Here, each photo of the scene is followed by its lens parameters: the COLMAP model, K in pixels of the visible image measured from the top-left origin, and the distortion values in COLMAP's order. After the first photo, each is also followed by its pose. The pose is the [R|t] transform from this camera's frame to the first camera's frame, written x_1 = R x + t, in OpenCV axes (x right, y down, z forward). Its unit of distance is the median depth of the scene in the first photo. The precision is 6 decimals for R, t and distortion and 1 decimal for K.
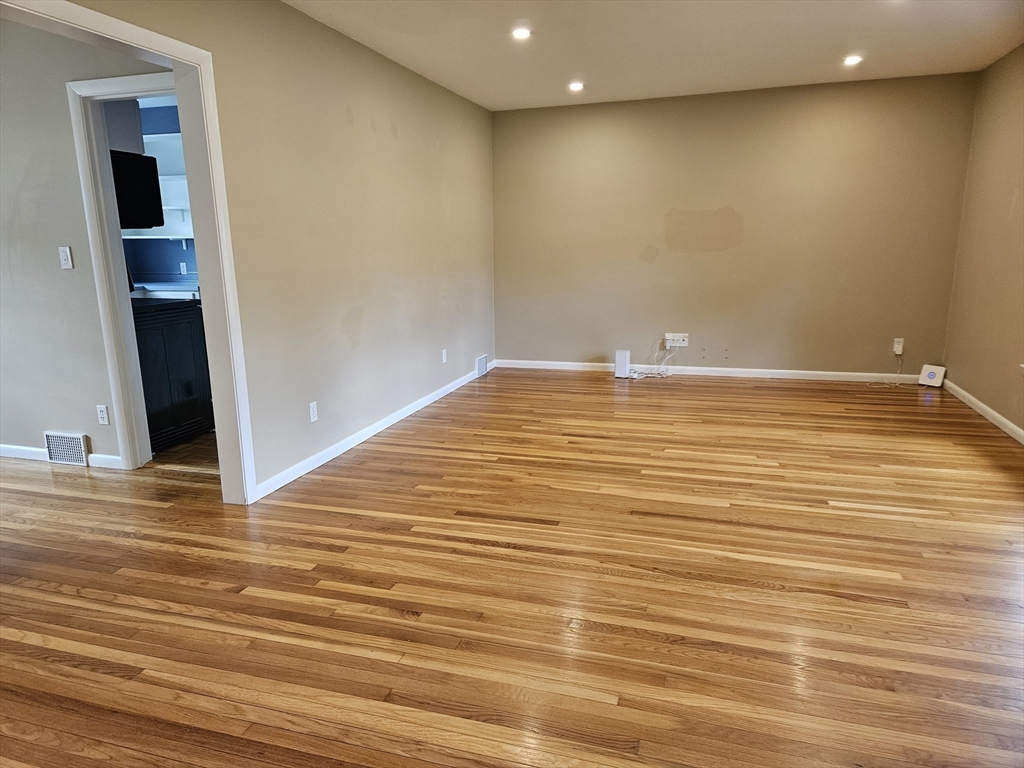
lens RADIAL K [[680.5, 0, 501.7], [0, 680.5, 392.4], [0, 0, 1]] dist [0.043437, -0.017697]
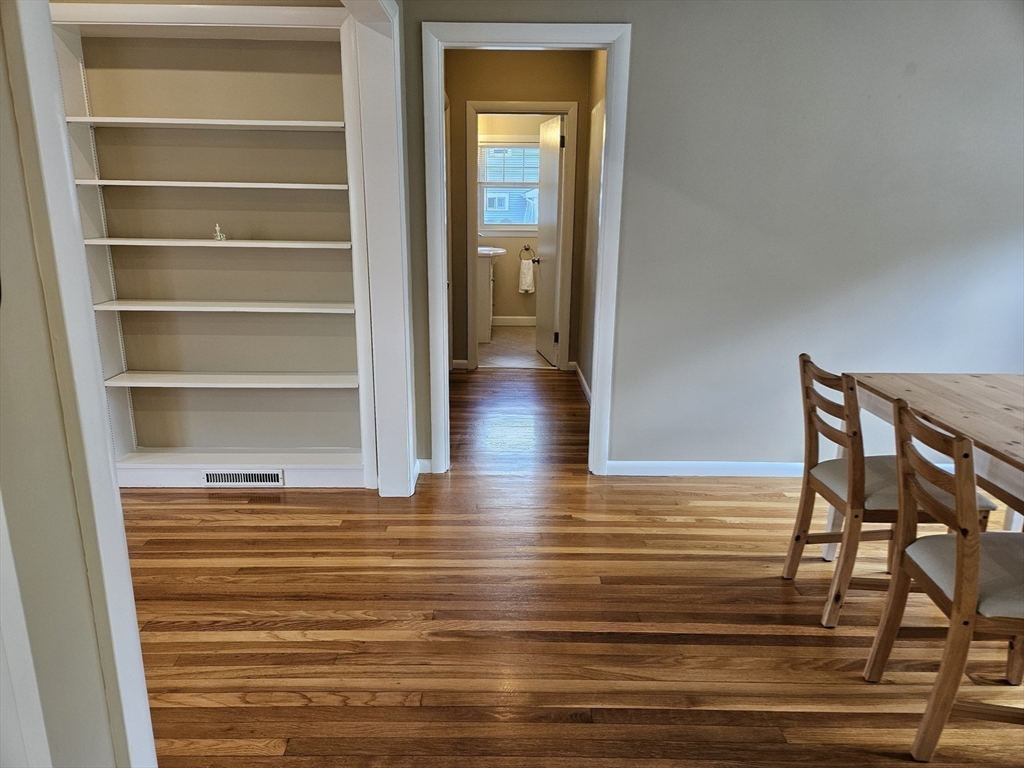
lens RADIAL K [[680.5, 0, 513.6], [0, 680.5, 385.1], [0, 0, 1]] dist [0.043437, -0.017697]
pose [[-0.951343, 0.083457, -0.296618, -0.533379], [-0.062483, 0.890376, 0.450918, -0.298623], [0.301734, 0.447511, -0.841838, 1.294753]]
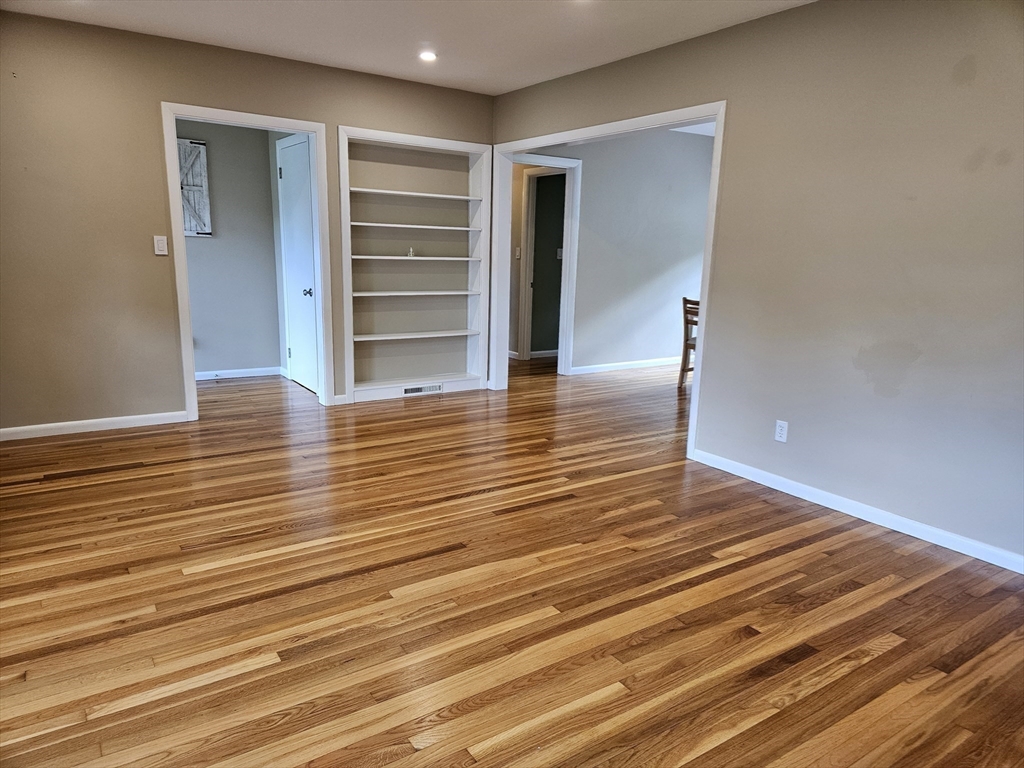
lens RADIAL K [[680.5, 0, 512.6], [0, 680.5, 384.1], [0, 0, 1]] dist [0.043437, -0.017697]
pose [[-0.617901, 0.155403, -0.770745, 0.858180], [-0.187596, 0.922823, 0.336460, -0.357546], [0.763548, 0.352488, -0.541061, 1.537767]]
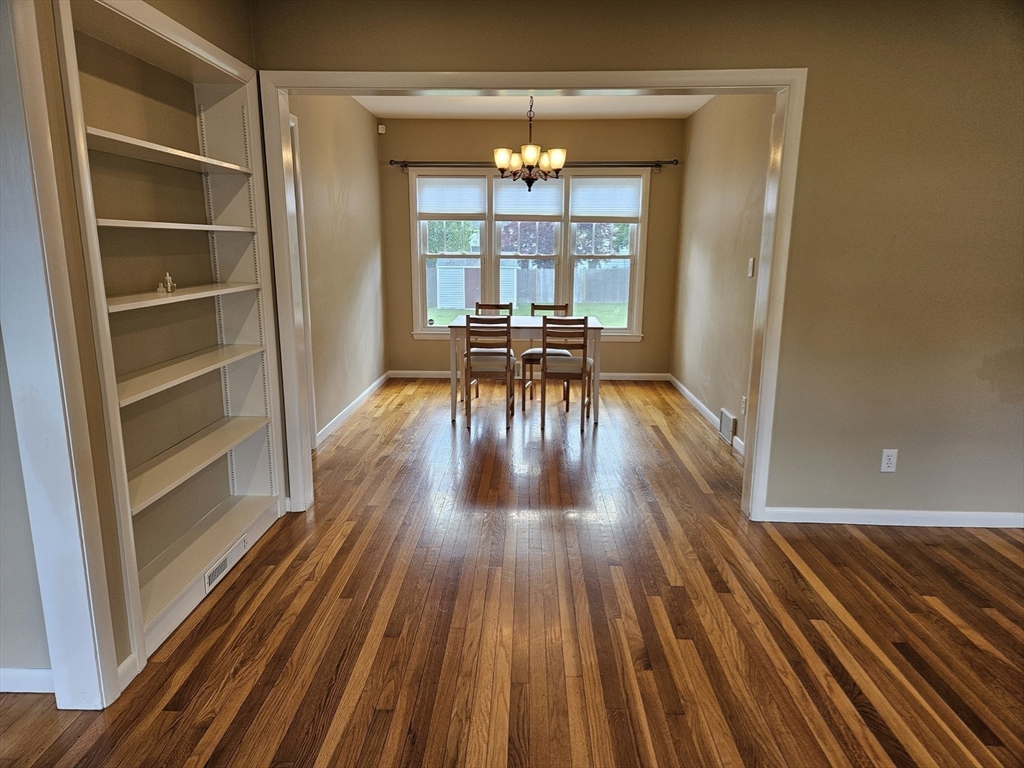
lens RADIAL K [[680.5, 0, 501.8], [0, 680.5, 385.5], [0, 0, 1]] dist [0.043437, -0.017697]
pose [[0.263376, 0.213738, -0.940717, 0.478624], [-0.218047, 0.963100, 0.157776, -0.115189], [0.939728, 0.163566, 0.300262, 0.362532]]
